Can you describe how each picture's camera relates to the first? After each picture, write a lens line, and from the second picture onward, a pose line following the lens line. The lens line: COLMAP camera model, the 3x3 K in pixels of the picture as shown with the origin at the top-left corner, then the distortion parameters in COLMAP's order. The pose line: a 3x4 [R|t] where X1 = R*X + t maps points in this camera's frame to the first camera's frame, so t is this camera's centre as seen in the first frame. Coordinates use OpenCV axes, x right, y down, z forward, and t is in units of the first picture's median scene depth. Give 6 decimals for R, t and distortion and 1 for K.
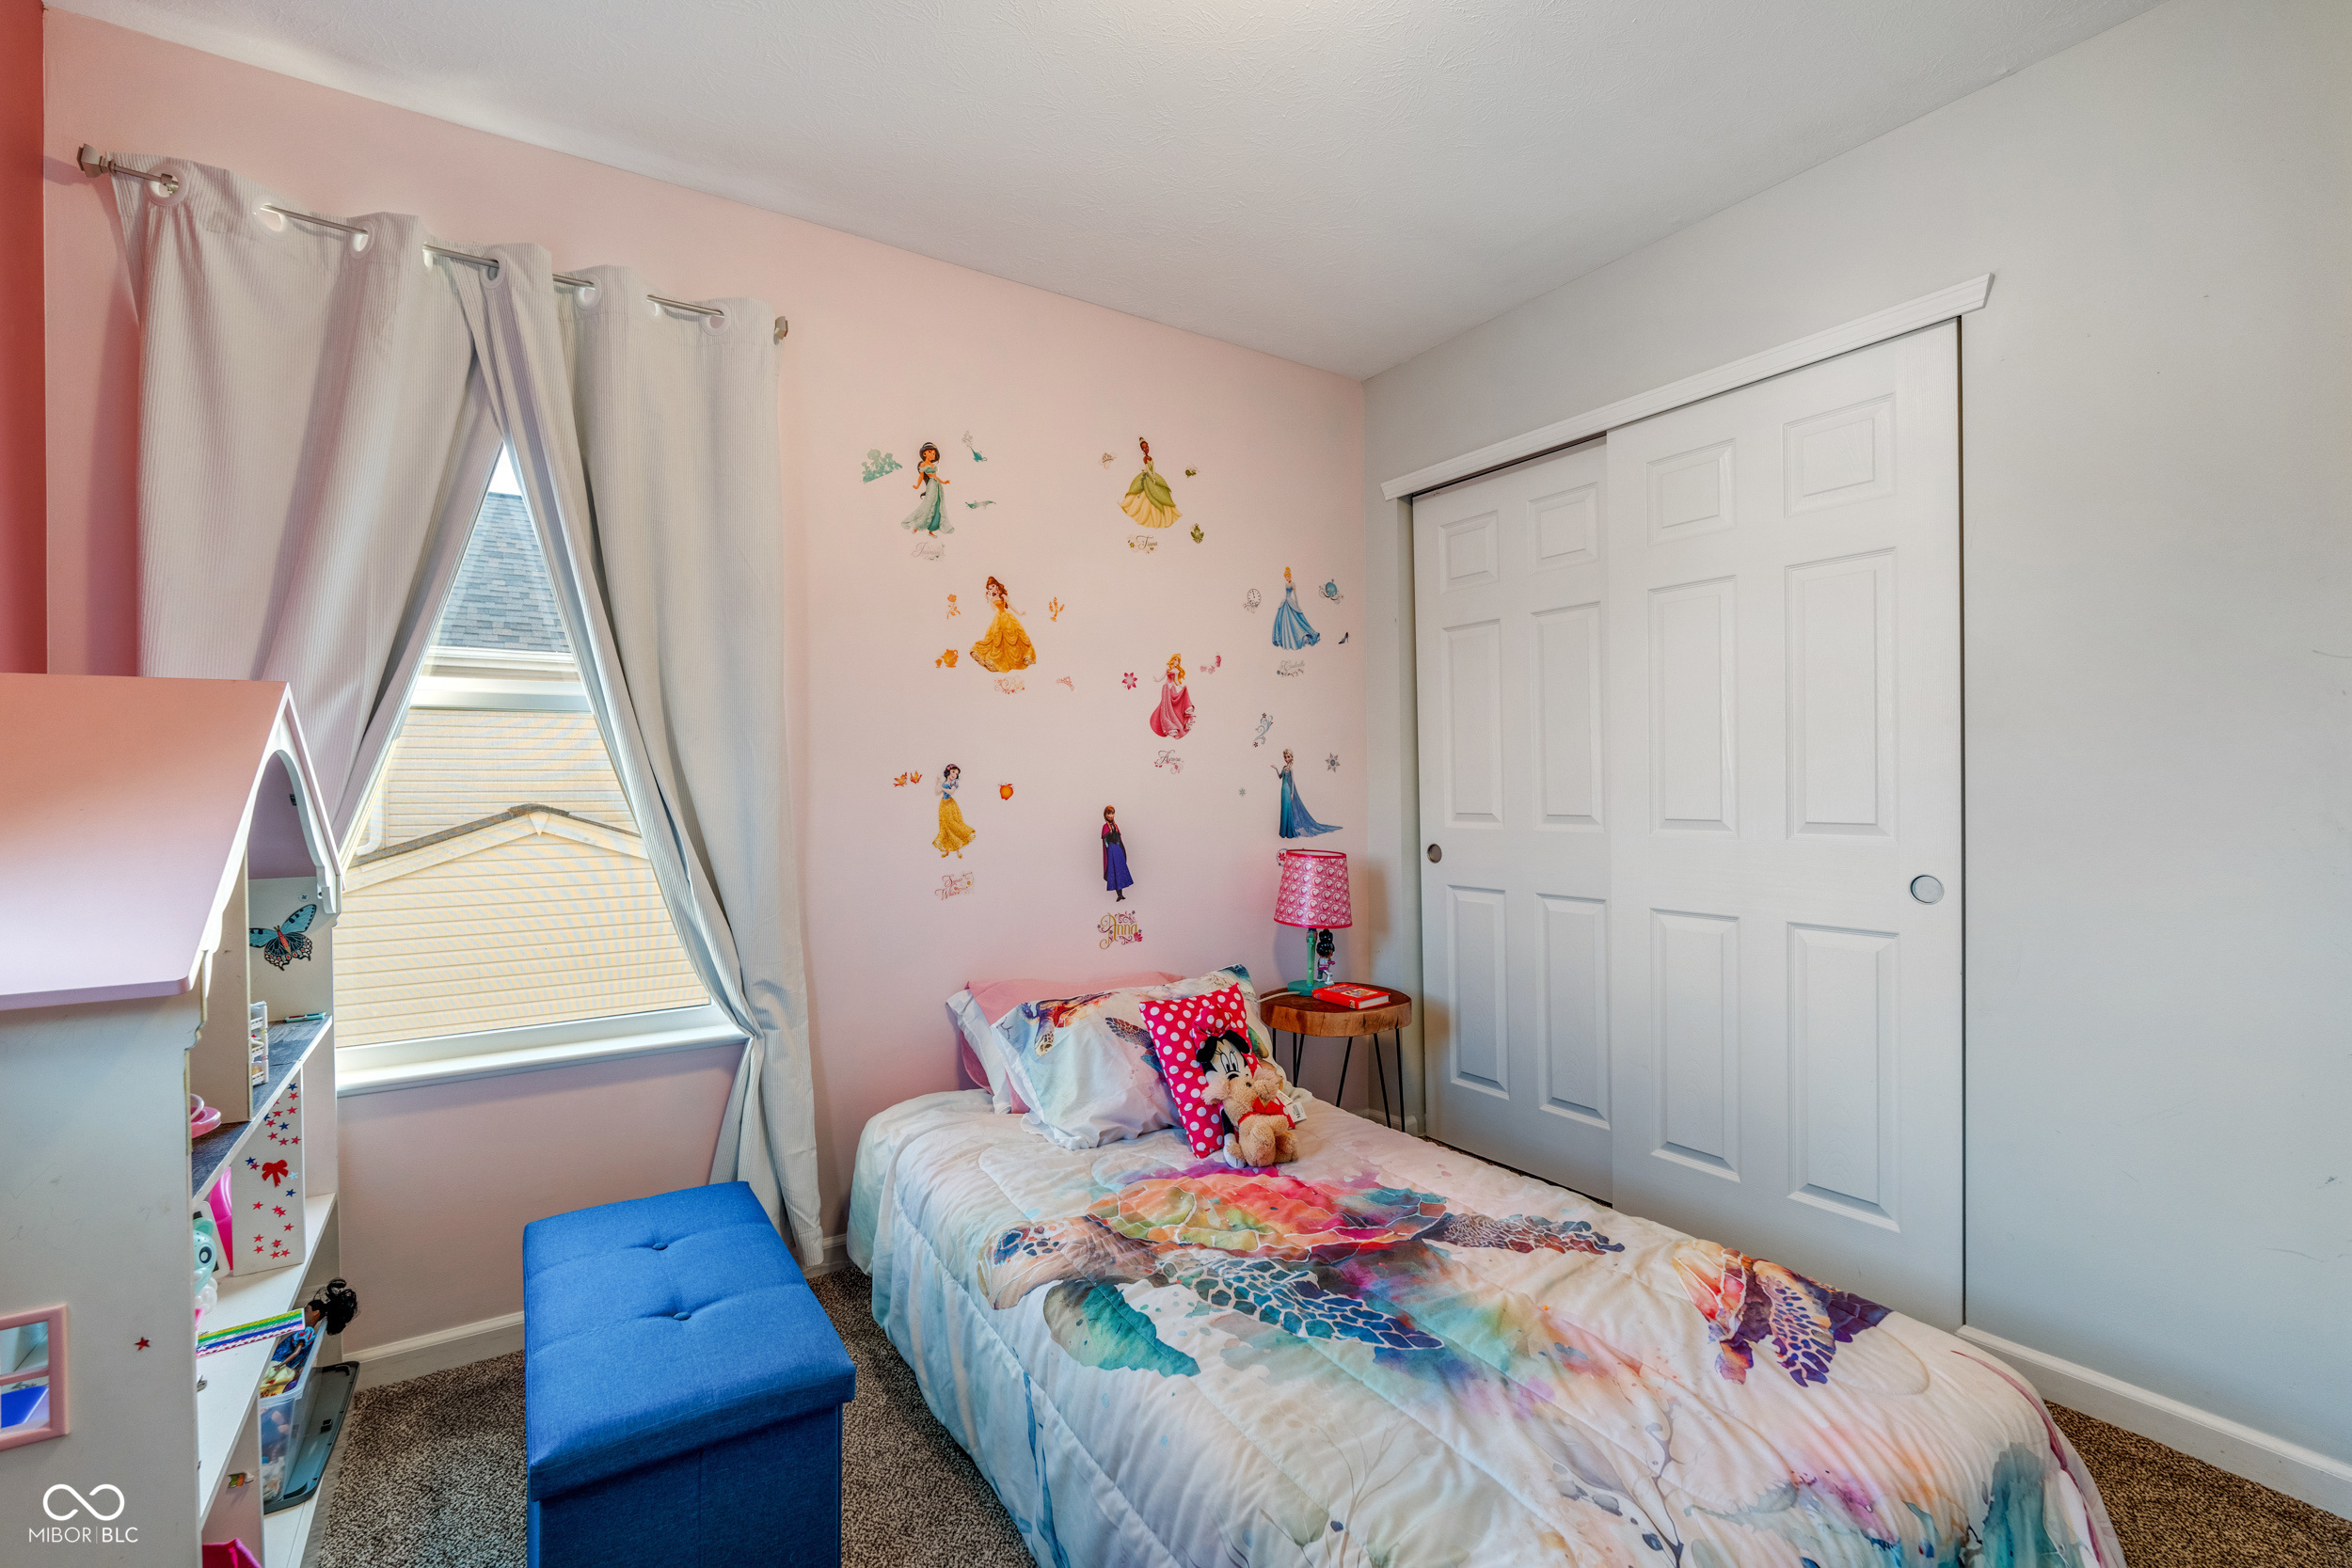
lens RADIAL K [[1027.1, 0, 1172.6], [0, 1027.1, 789.6], [0, 0, 1]] dist [-0.004743, -0.000315]
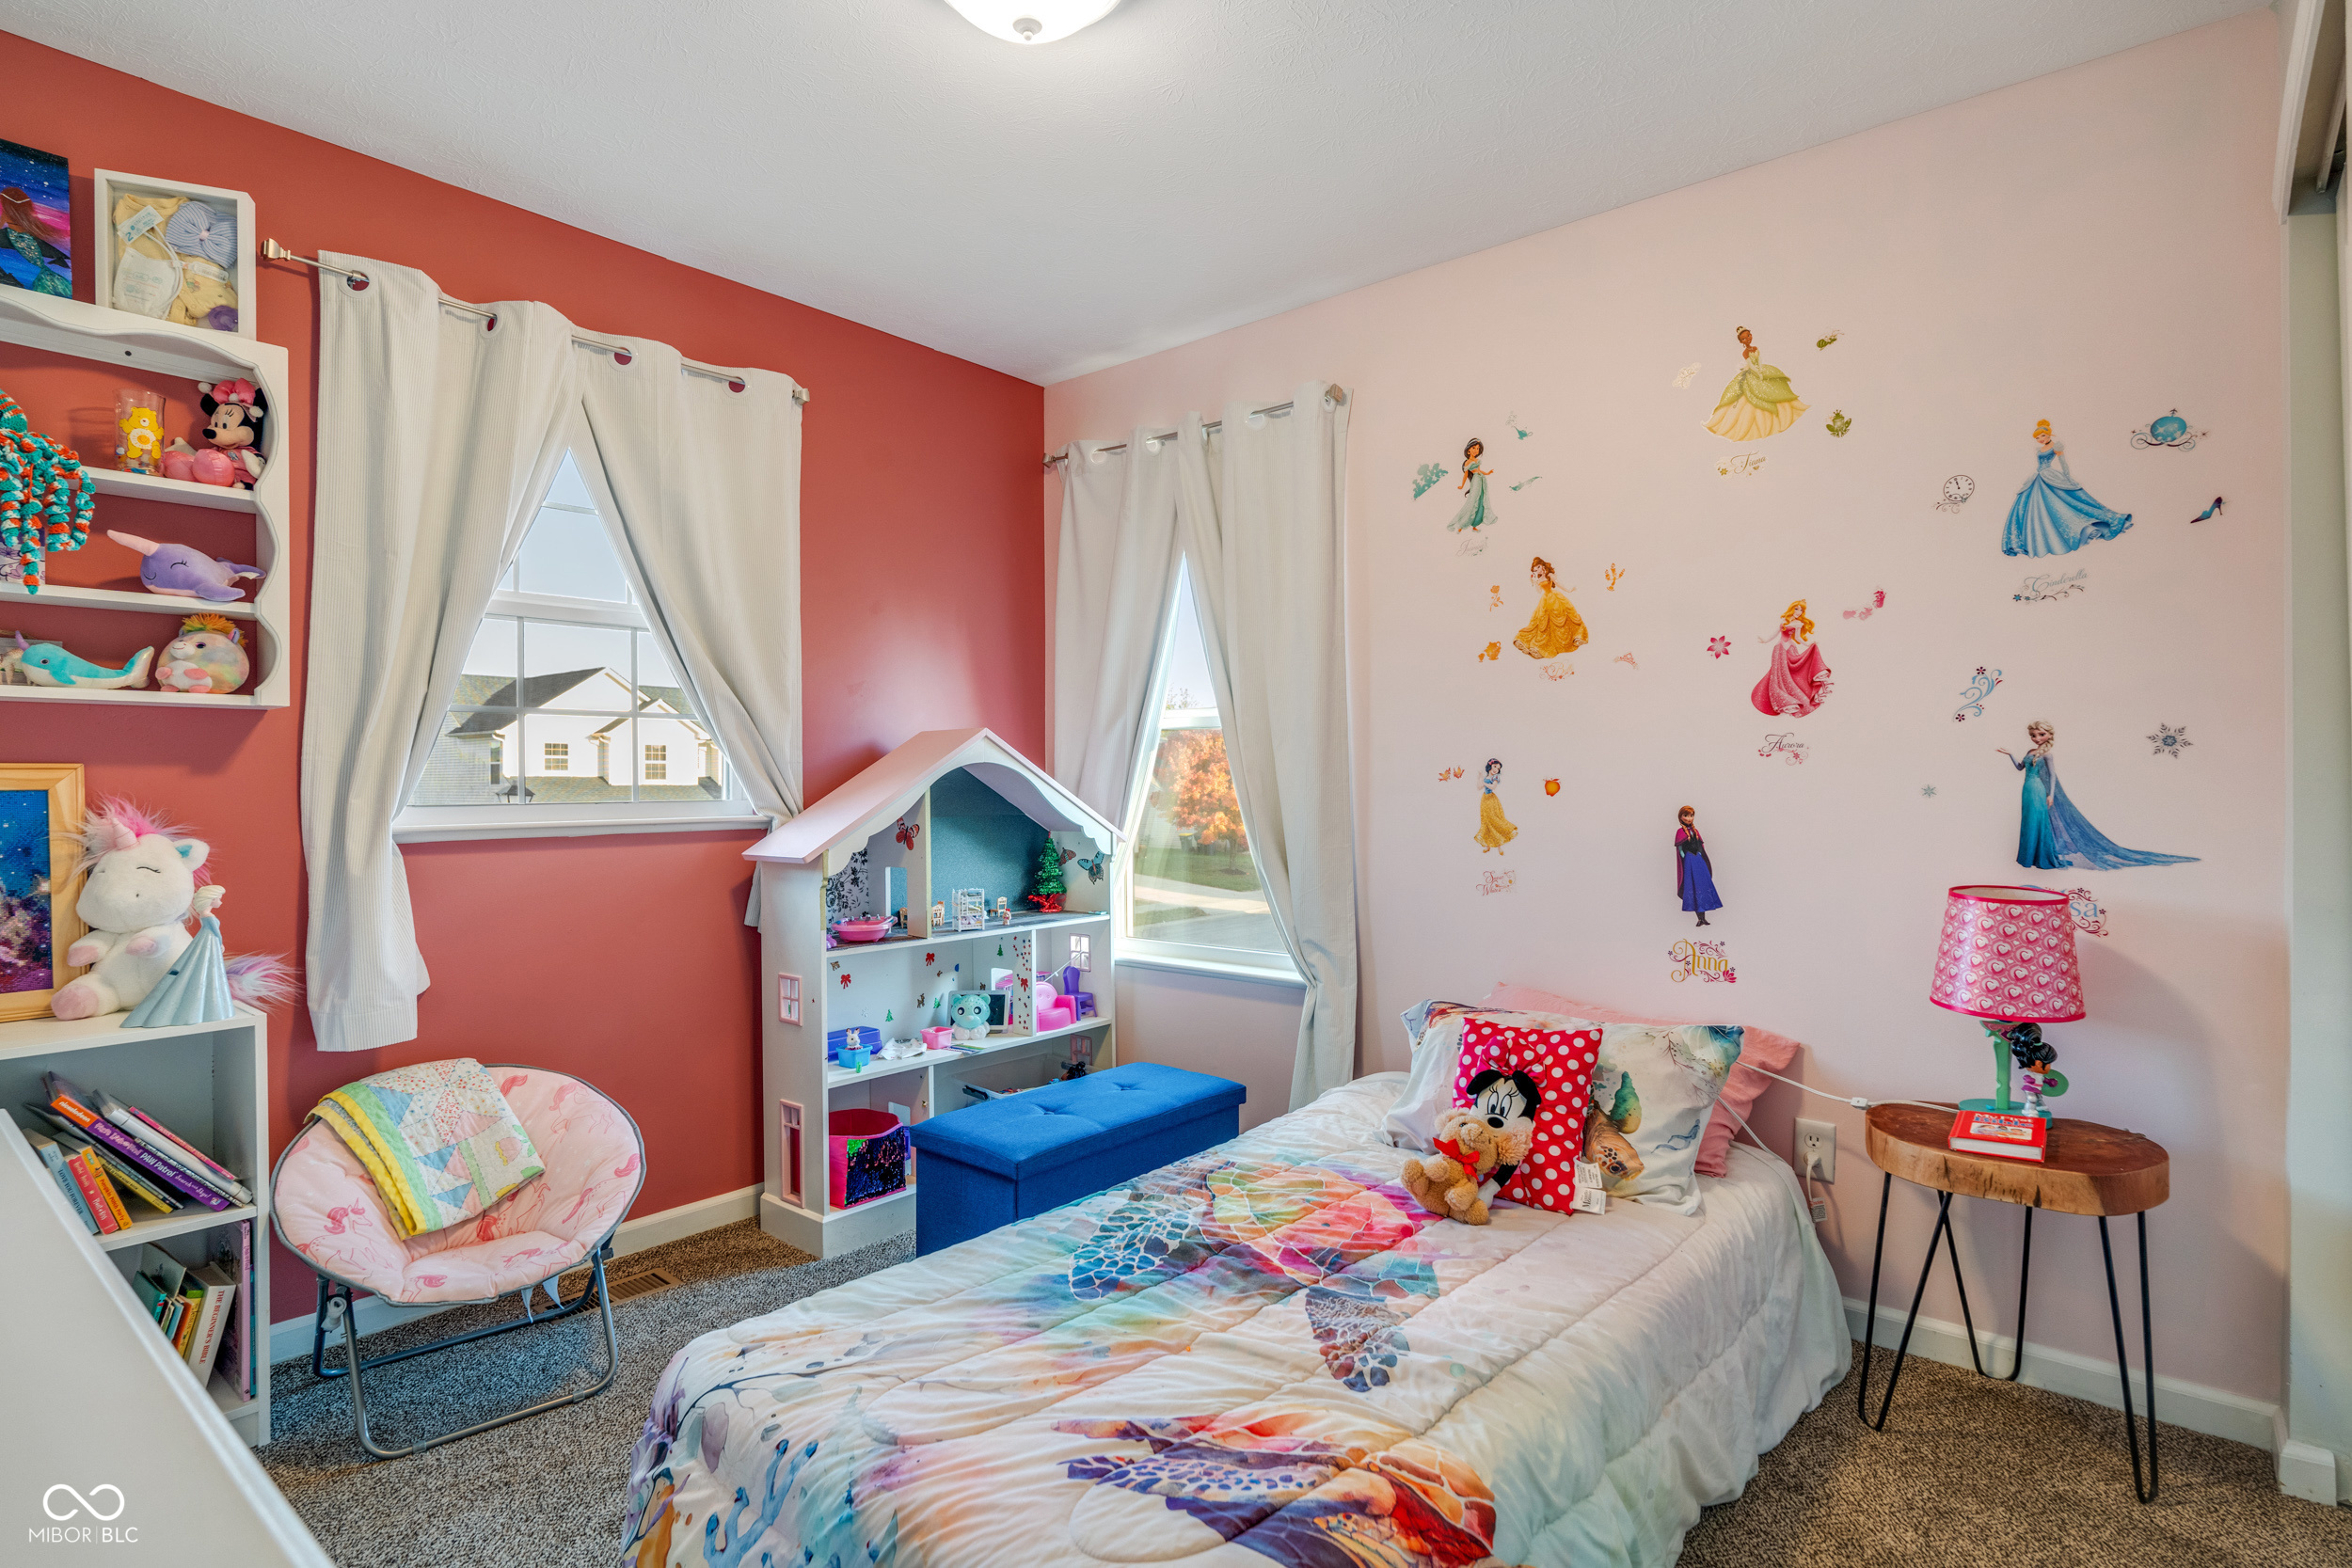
lens RADIAL K [[1178.9, 0, 1173.9], [0, 1178.9, 787.1], [0, 0, 1]] dist [-0.003544, 0.000862]
pose [[0.286634, 0.010161, -0.957986, 0.756255], [-0.001608, 0.999947, 0.010125, -0.008308], [0.958039, -0.001362, 0.286635, 0.373639]]
